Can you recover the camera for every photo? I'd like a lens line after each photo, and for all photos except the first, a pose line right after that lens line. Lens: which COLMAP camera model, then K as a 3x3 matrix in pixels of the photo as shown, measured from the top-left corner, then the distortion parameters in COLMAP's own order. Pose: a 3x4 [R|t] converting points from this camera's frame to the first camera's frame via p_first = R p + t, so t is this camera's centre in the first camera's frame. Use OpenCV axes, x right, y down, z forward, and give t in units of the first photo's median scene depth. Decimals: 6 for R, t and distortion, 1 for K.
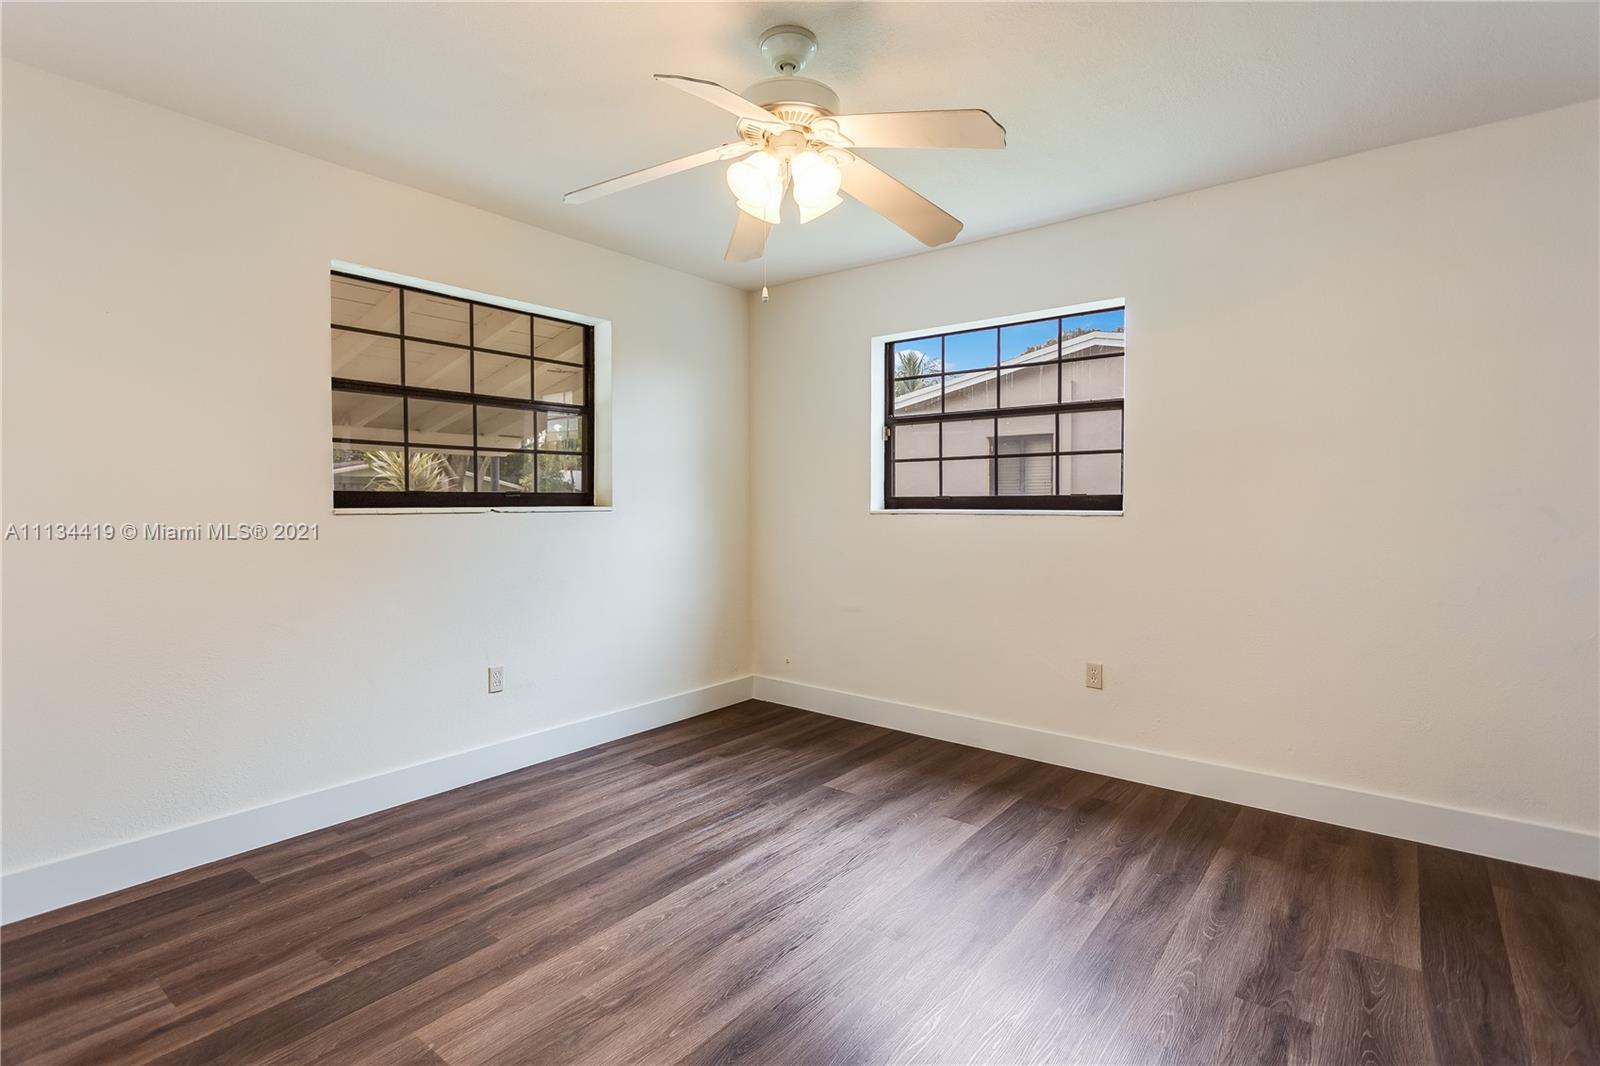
lens RADIAL K [[782.6, 0, 800.4], [0, 782.6, 534.4], [0, 0, 1]] dist [0.002133, -0.000317]
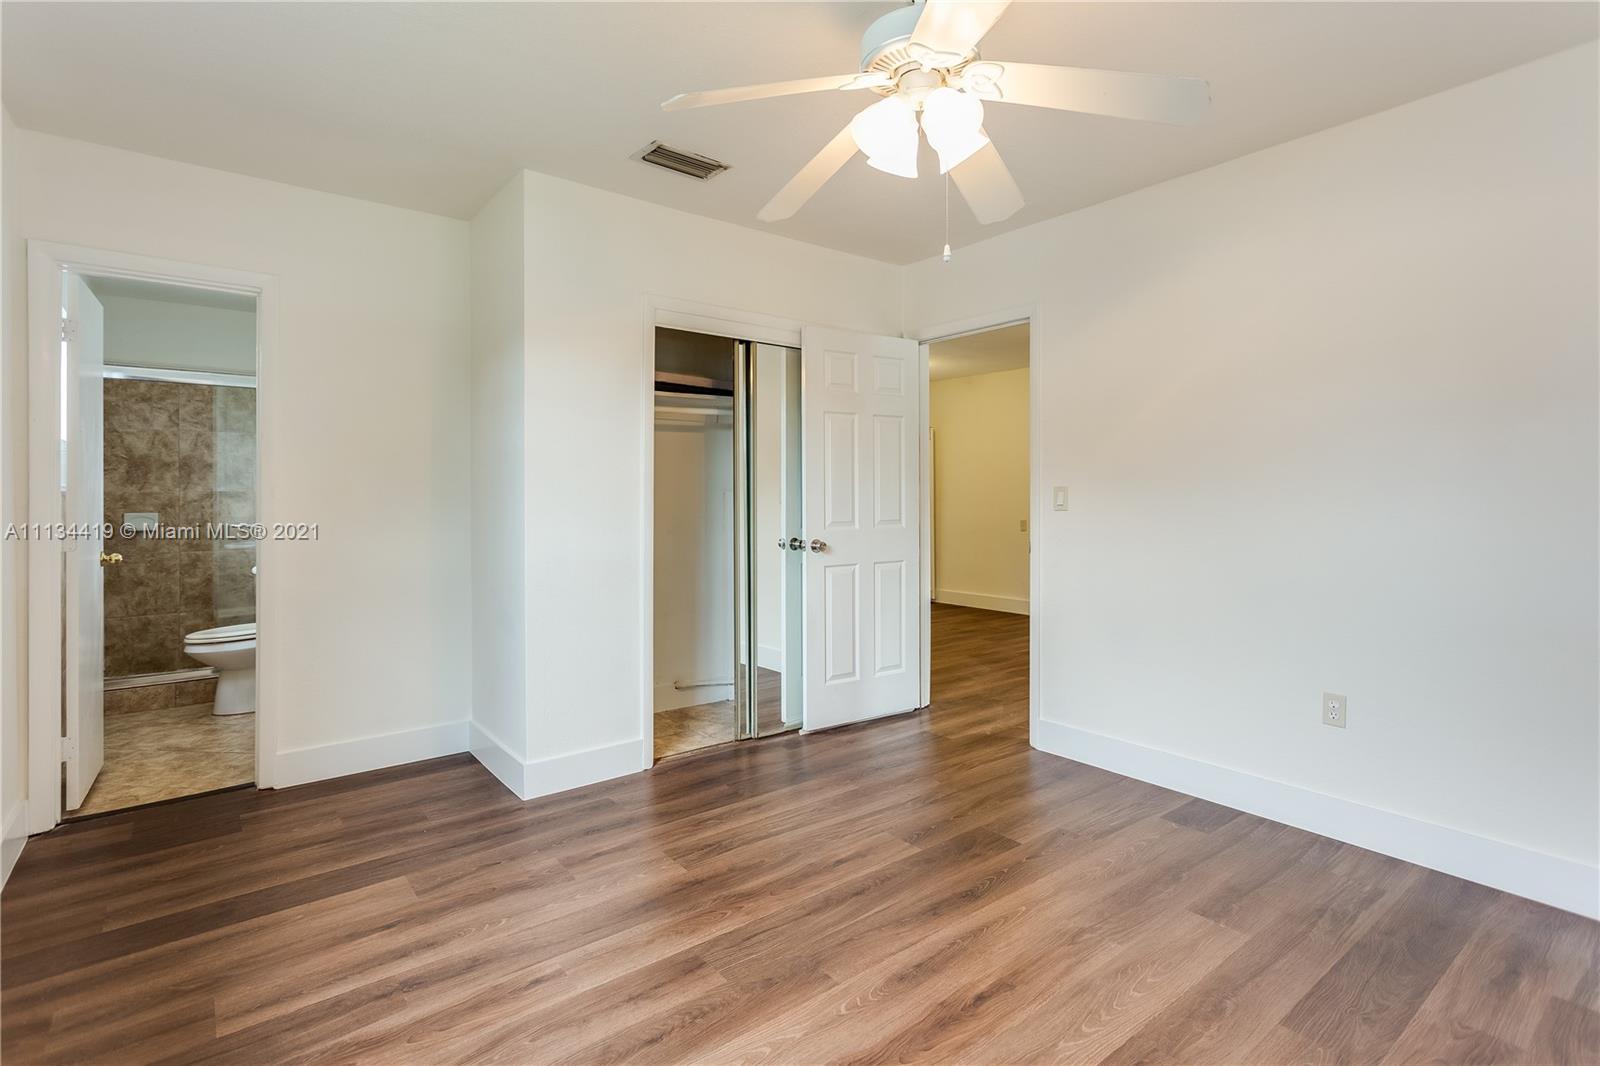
lens RADIAL K [[766.3, 0, 803.1], [0, 766.3, 496.9], [0, 0, 1]] dist [0.001021, 0.000054]
pose [[-0.971265, 0.003405, 0.237974, -0.052767], [0.014222, 0.998941, 0.043755, -0.041337], [-0.237573, 0.045882, -0.970285, 1.051466]]
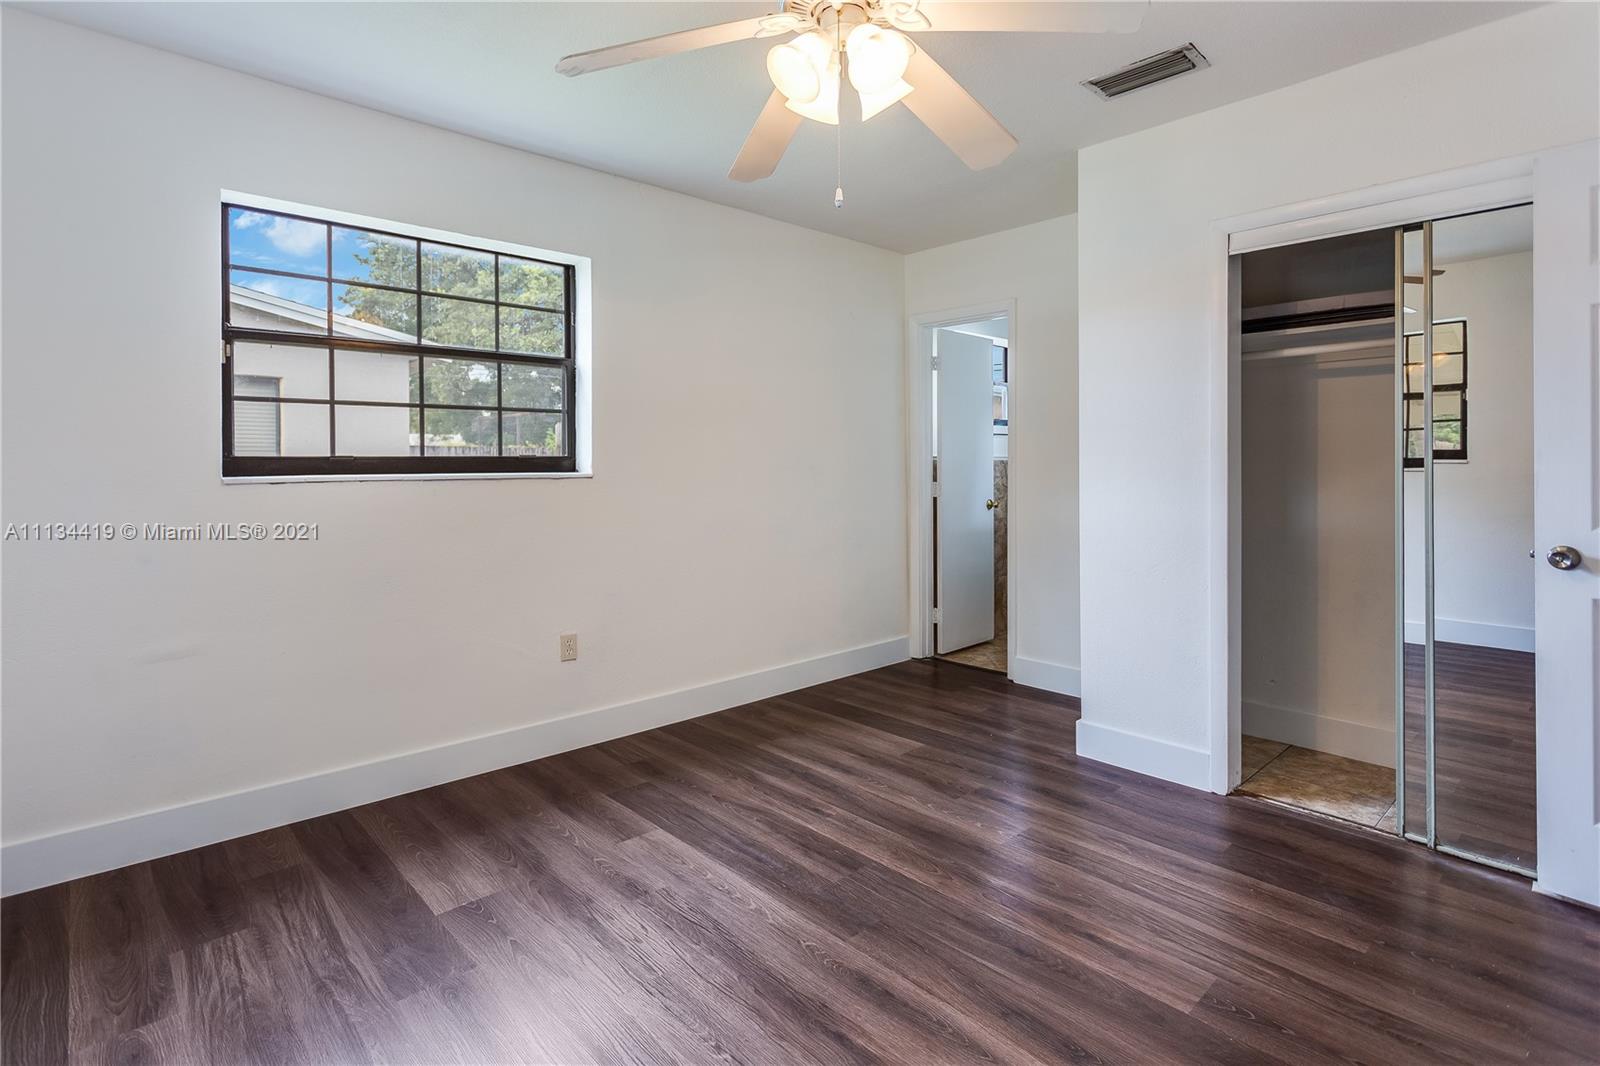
lens RADIAL K [[782.6, 0, 789.0], [0, 782.6, 475.5], [0, 0, 1]] dist [0.002133, -0.000317]
pose [[0.162218, -0.014560, 0.986648, -0.467449], [0.044207, 0.998994, 0.007474, -0.020212], [-0.985764, 0.042405, 0.162698, 0.524121]]
